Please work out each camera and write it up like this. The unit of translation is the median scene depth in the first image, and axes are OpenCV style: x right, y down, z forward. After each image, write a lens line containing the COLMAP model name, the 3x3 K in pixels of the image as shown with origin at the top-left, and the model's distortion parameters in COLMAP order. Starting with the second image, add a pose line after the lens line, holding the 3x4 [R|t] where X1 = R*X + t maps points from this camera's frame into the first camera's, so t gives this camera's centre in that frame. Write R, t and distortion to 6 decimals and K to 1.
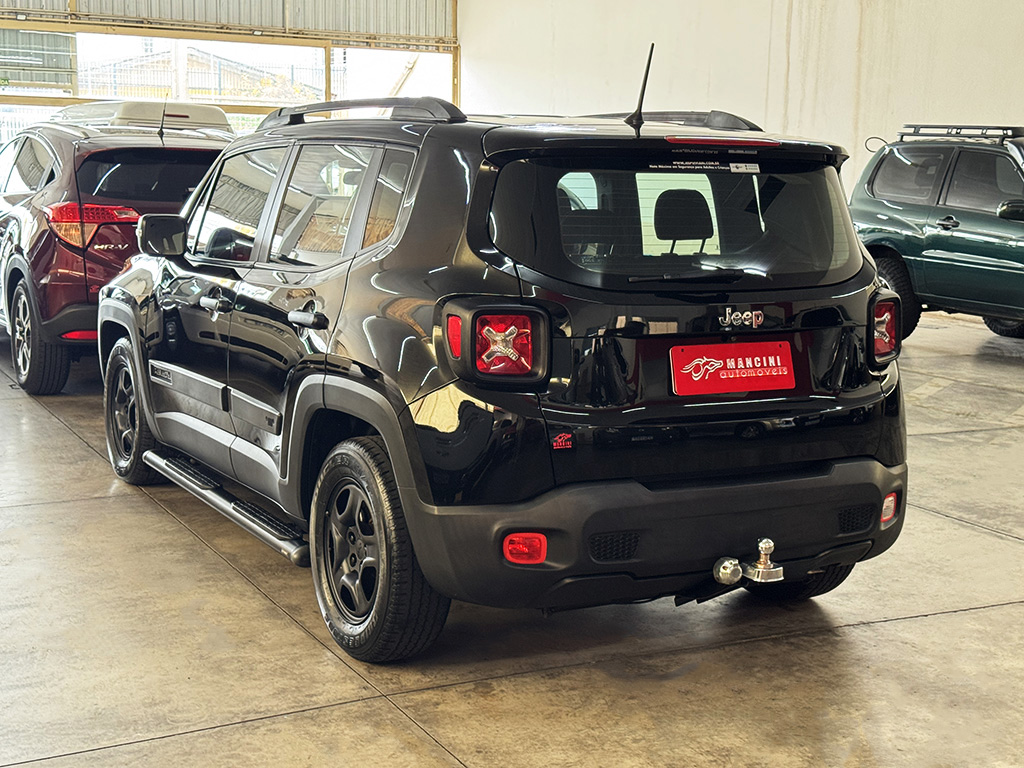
lens RADIAL K [[1497.4, 0, 512.0], [0, 1497.4, 384.0], [0, 0, 1]] dist [0.126050, -0.094363]
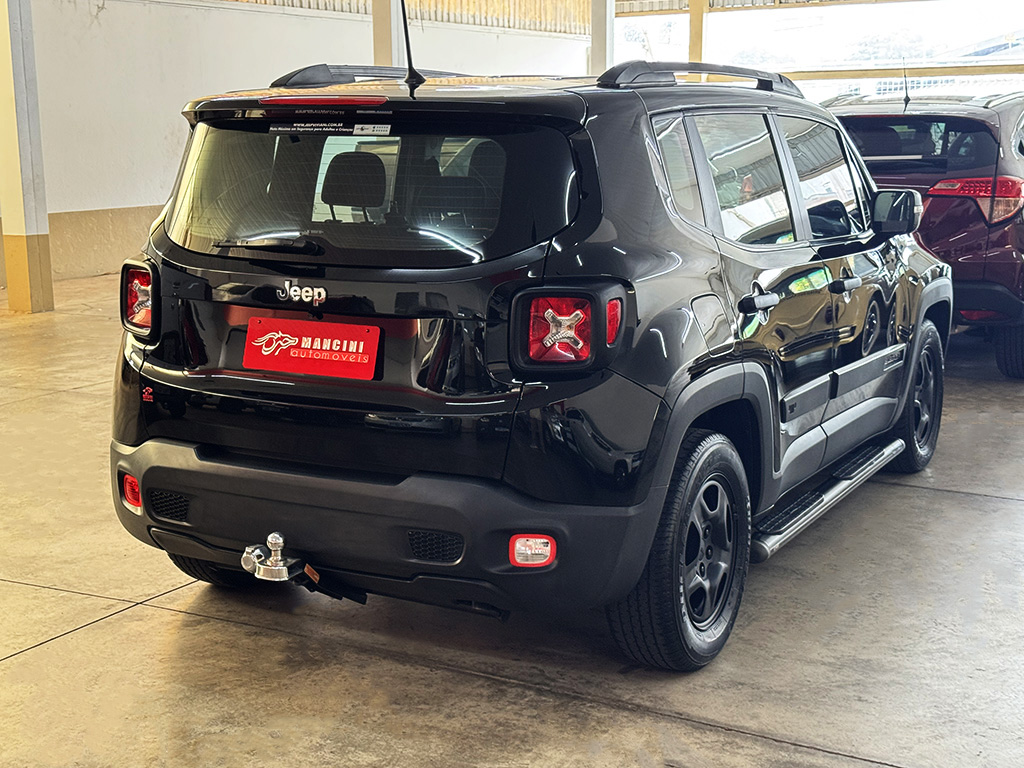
lens RADIAL K [[1489.8, 0, 509.0], [0, 1489.8, 374.9], [0, 0, 1]] dist [0.144829, -0.044854]
pose [[0.539377, 0.119551, -0.833535, 0.974788], [-0.109757, 0.991407, 0.071170, -0.072510], [0.834881, 0.053099, 0.547864, 0.597951]]
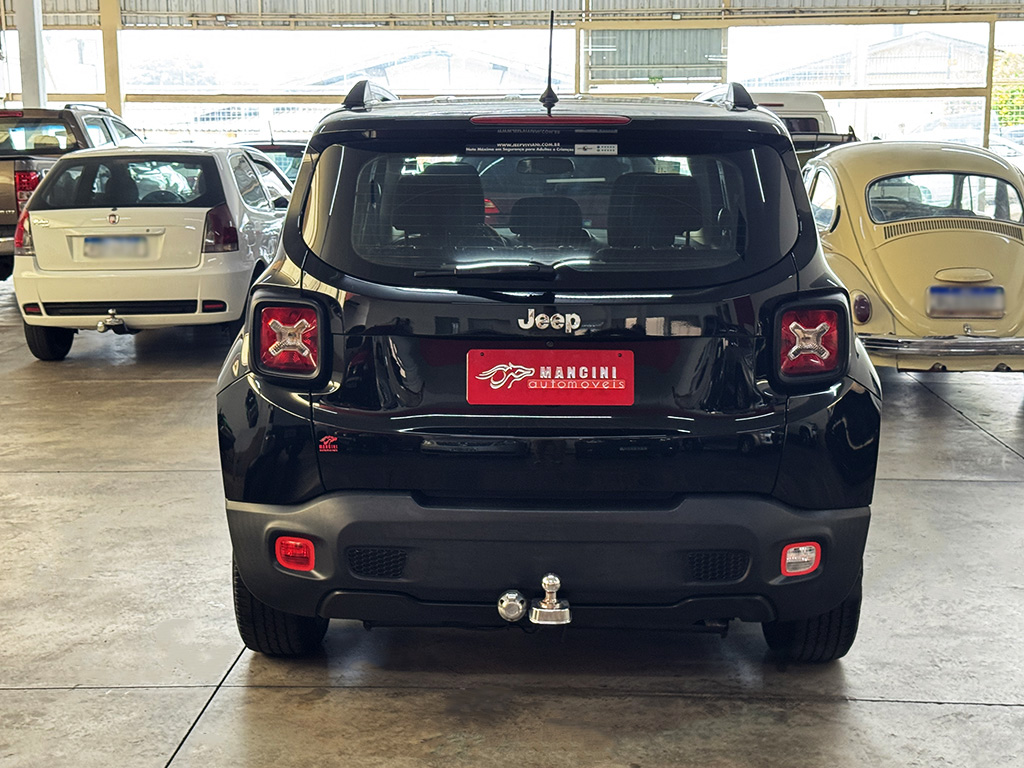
lens RADIAL K [[1497.4, 0, 512.0], [0, 1497.4, 384.0], [0, 0, 1]] dist [0.126050, -0.094363]
pose [[0.864647, 0.059305, -0.498867, 0.563622], [-0.055859, 0.998200, 0.021851, -0.024787], [0.499264, 0.008973, 0.866403, 0.227818]]
